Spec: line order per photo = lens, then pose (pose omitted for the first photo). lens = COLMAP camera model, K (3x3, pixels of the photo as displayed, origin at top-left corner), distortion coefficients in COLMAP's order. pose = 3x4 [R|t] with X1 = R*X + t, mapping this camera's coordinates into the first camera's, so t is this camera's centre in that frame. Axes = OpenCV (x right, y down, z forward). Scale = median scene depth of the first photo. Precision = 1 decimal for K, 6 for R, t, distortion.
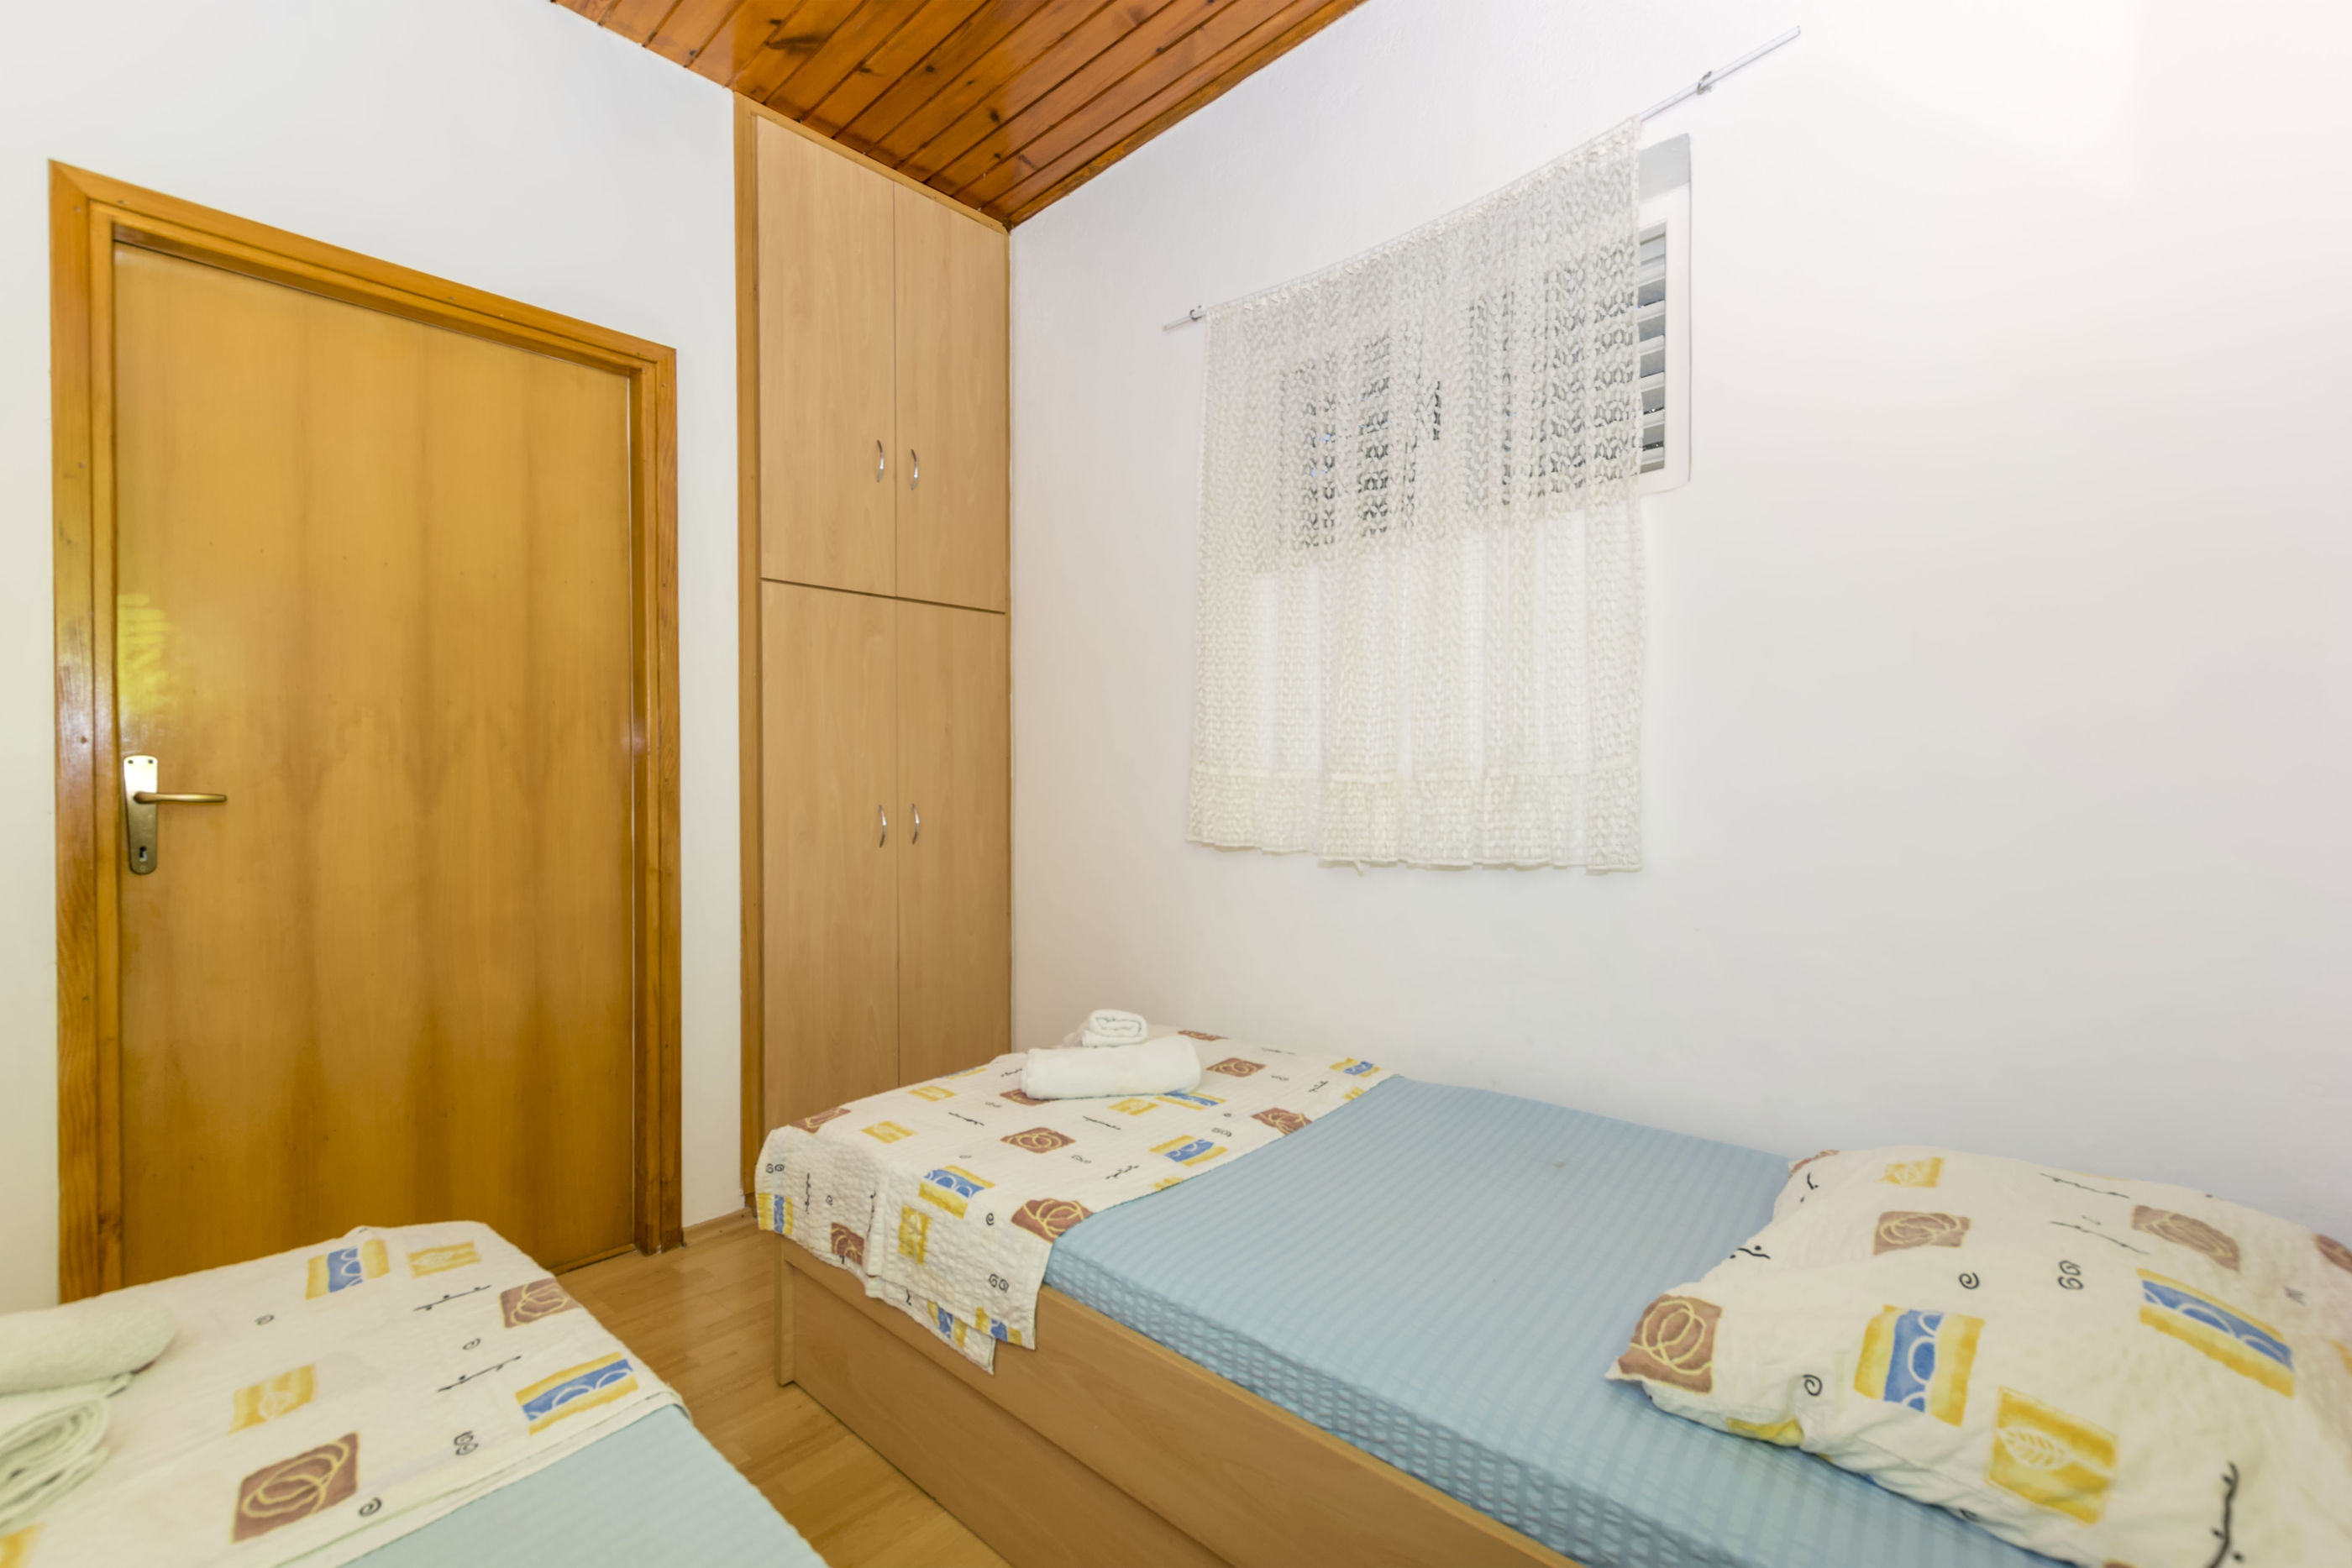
lens RADIAL K [[1026.9, 0, 1170.9], [0, 1026.9, 778.5], [0, 0, 1]] dist [0.012338, -0.002300]
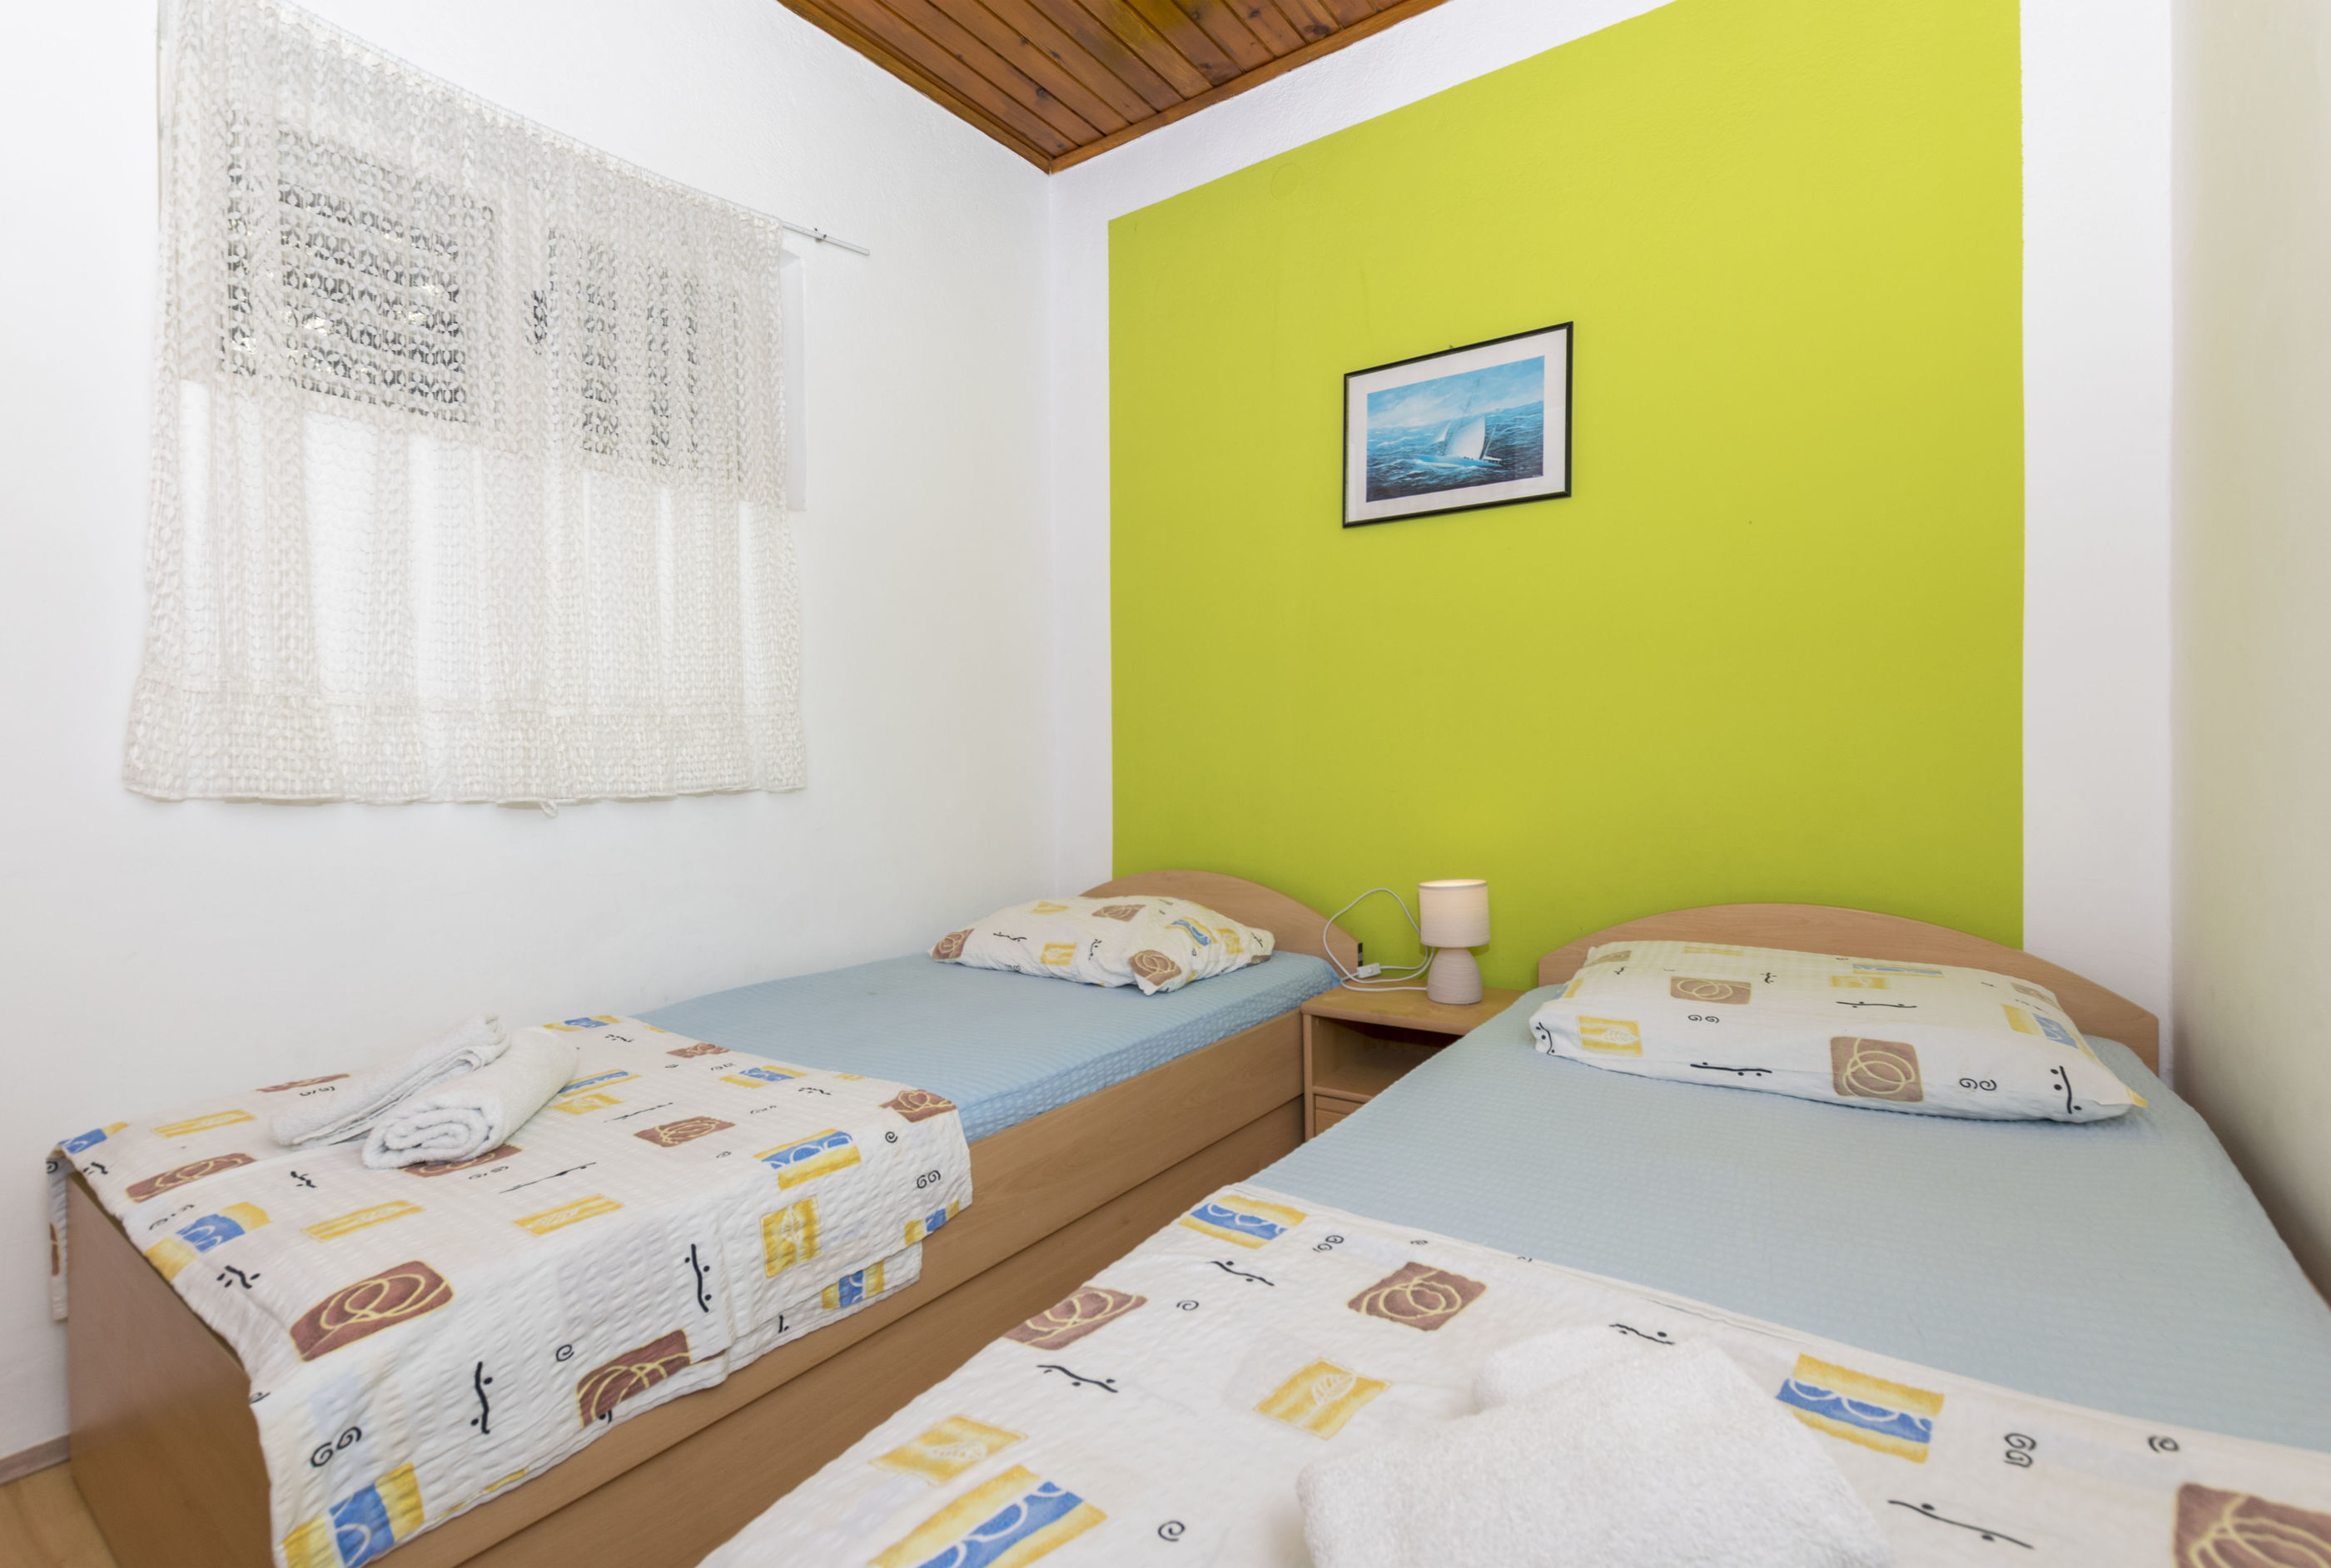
lens RADIAL K [[1029.7, 0, 1163.1], [0, 1029.7, 777.8], [0, 0, 1]] dist [0.004471, -0.000420]
pose [[-0.132878, -0.000937, 0.991132, -1.181555], [0.015564, 0.999874, 0.003032, 0.098868], [-0.991010, 0.015829, -0.132847, 0.892747]]
